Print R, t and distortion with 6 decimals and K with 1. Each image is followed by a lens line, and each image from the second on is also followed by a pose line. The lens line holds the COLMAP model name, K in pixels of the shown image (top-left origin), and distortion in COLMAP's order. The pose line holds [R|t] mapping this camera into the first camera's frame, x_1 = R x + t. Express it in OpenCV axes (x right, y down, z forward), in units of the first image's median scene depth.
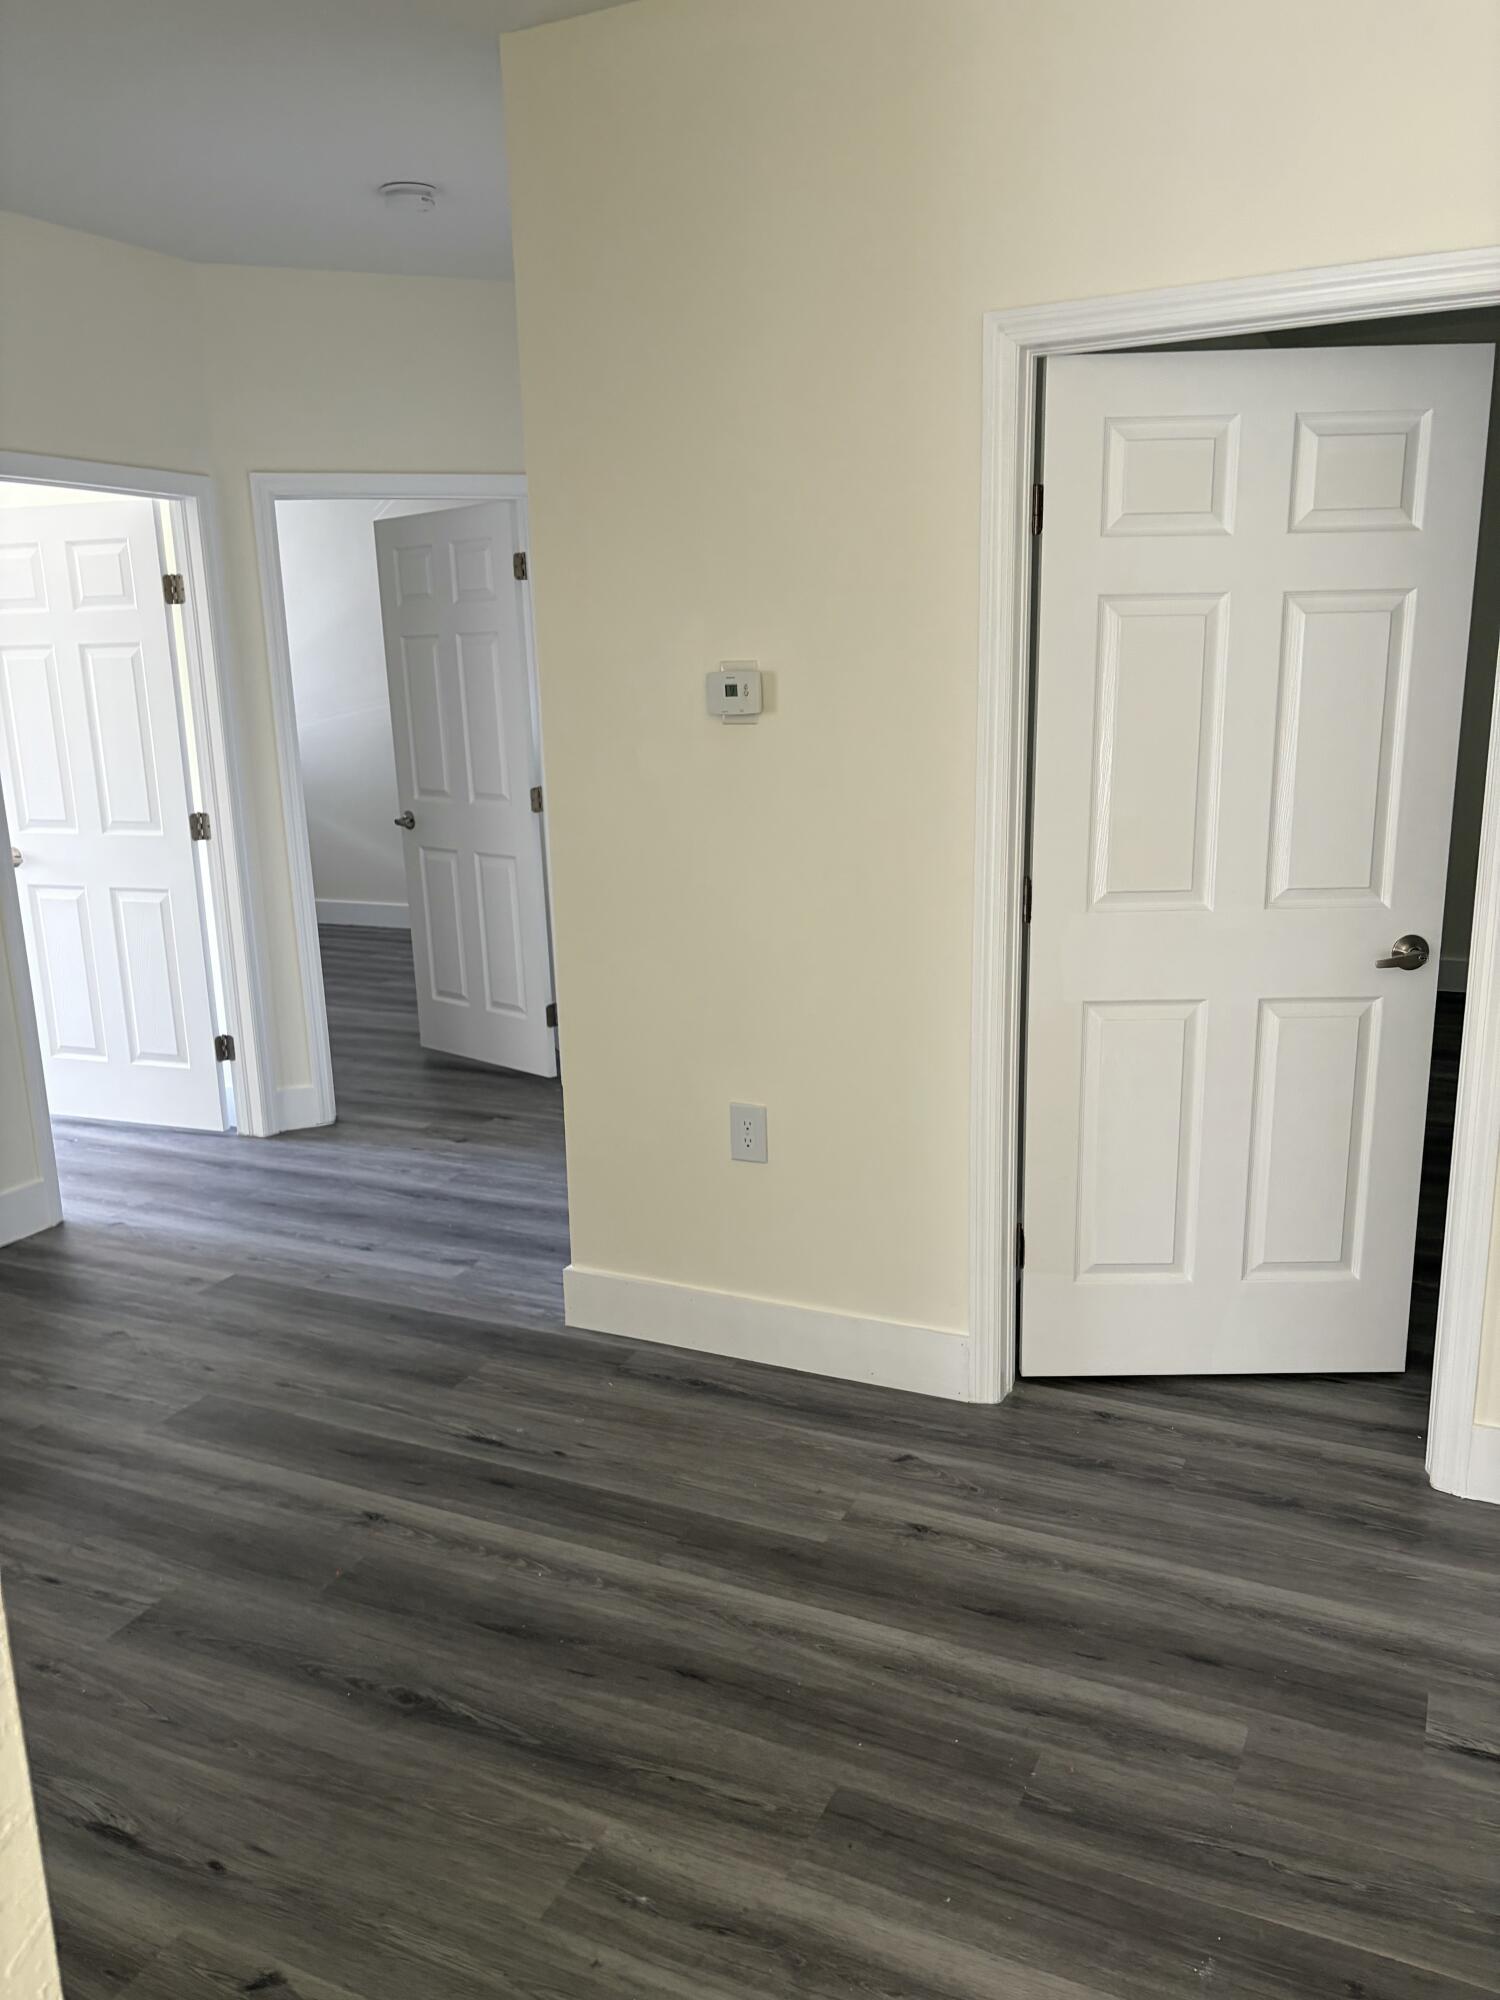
lens RADIAL K [[1525.8, 0, 750.0], [0, 1525.8, 1000.0], [0, 0, 1]] dist [0.012304, -0.001141]
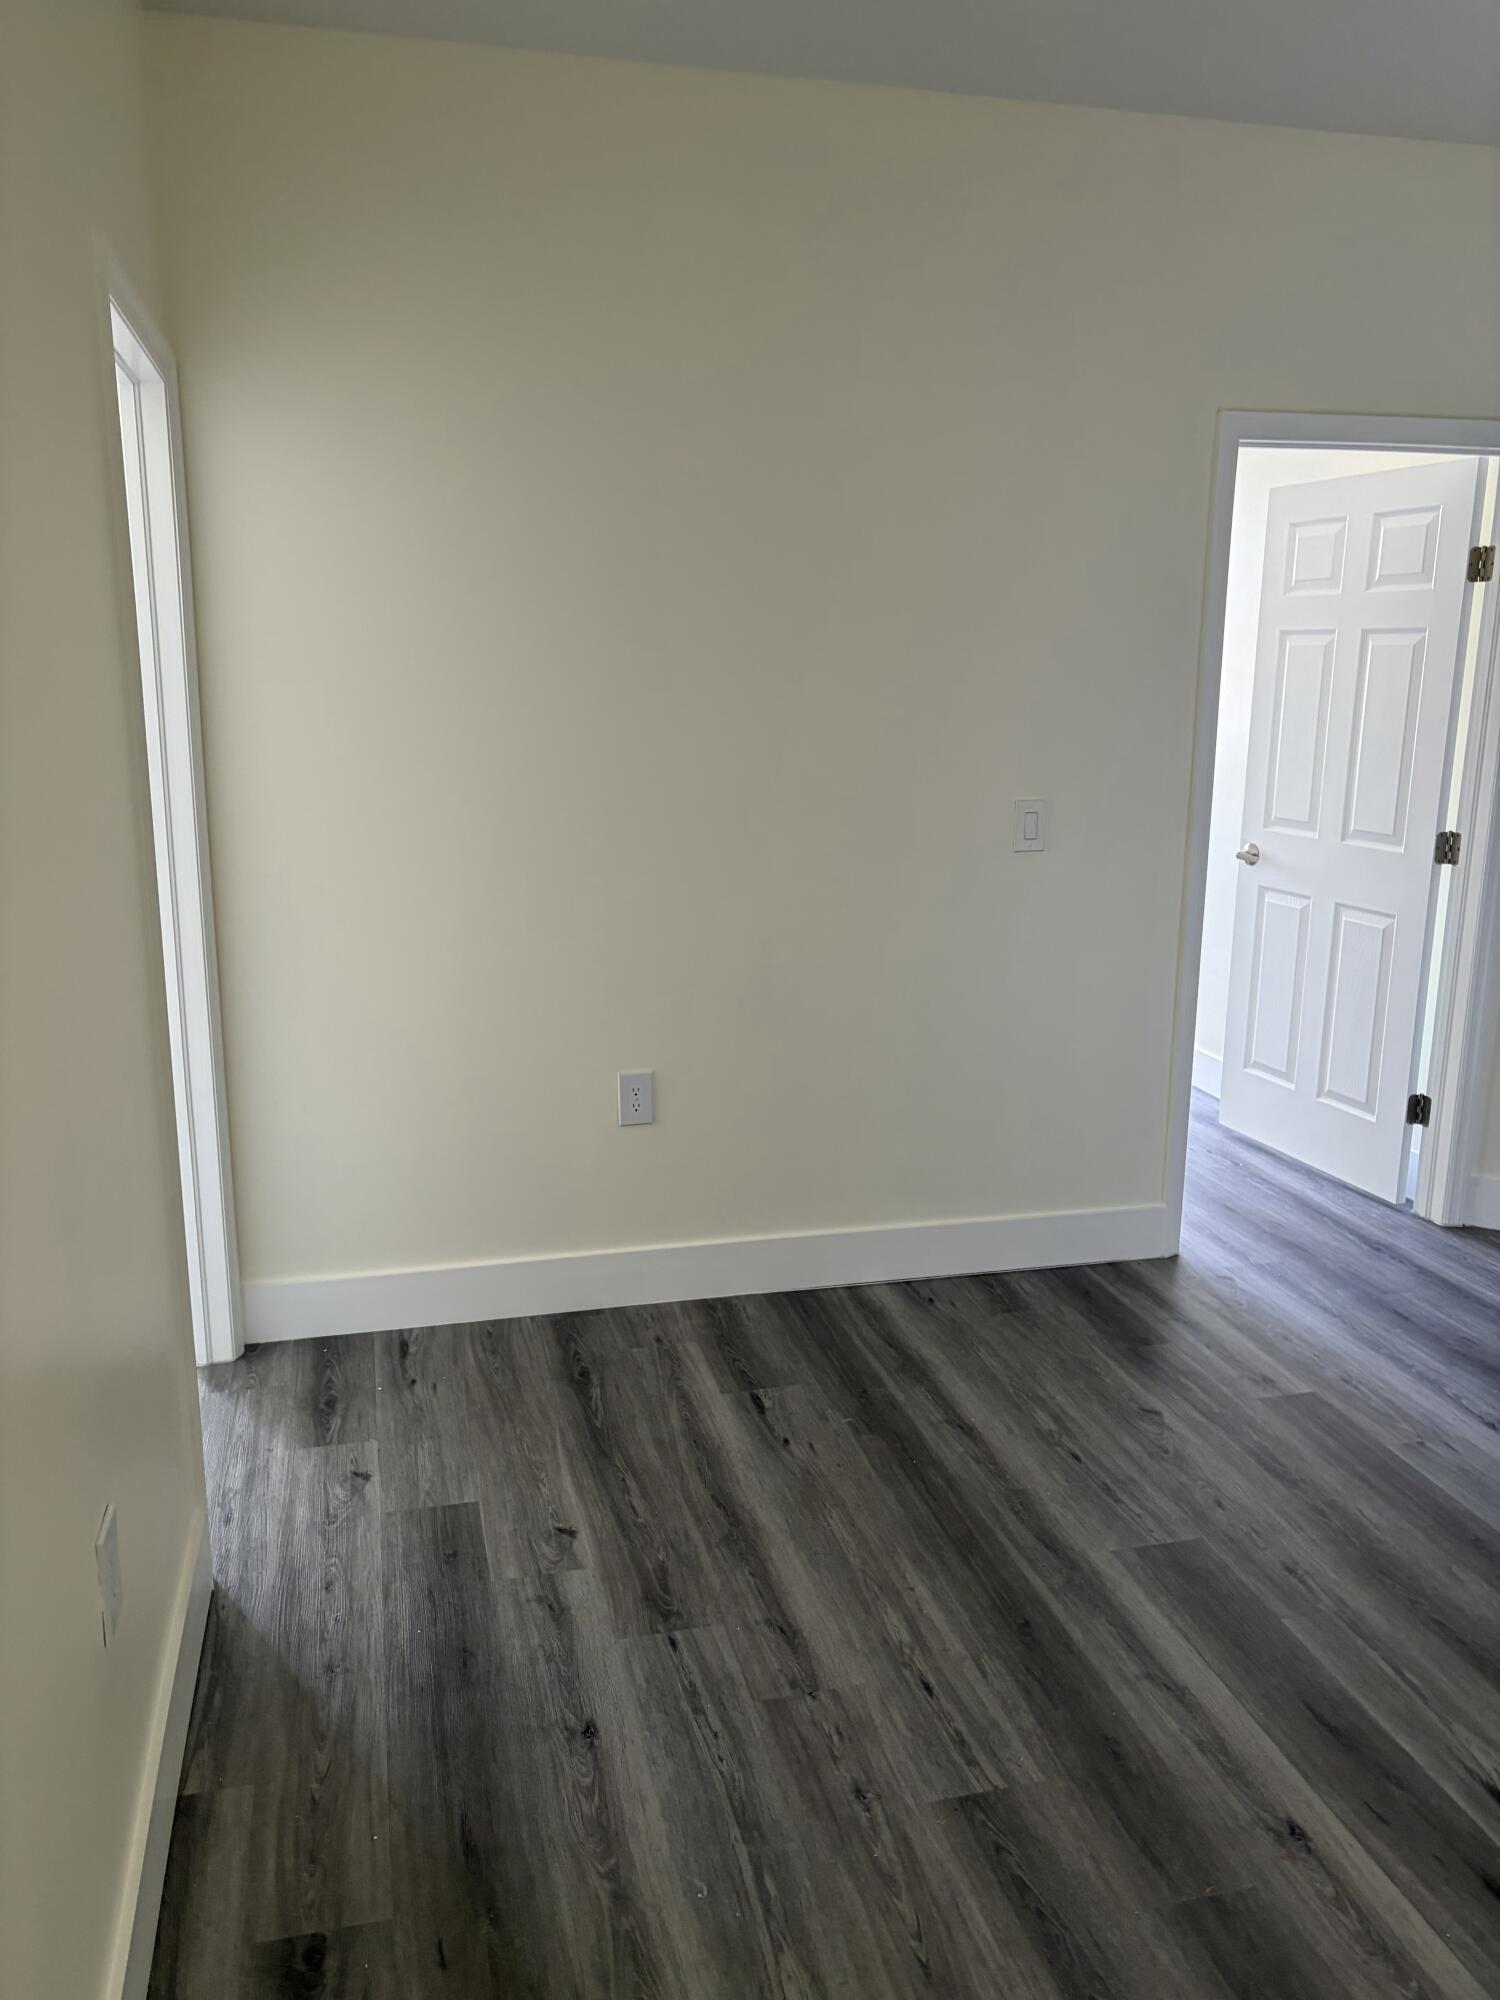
lens RADIAL K [[1494.8, 0, 719.0], [0, 1494.8, 993.6], [0, 0, 1]] dist [0.055682, -0.048048]
pose [[0.630420, 0.193284, -0.751805, 0.032528], [-0.181169, 0.978393, 0.099621, -0.052131], [0.754816, 0.073400, 0.651816, 0.185816]]
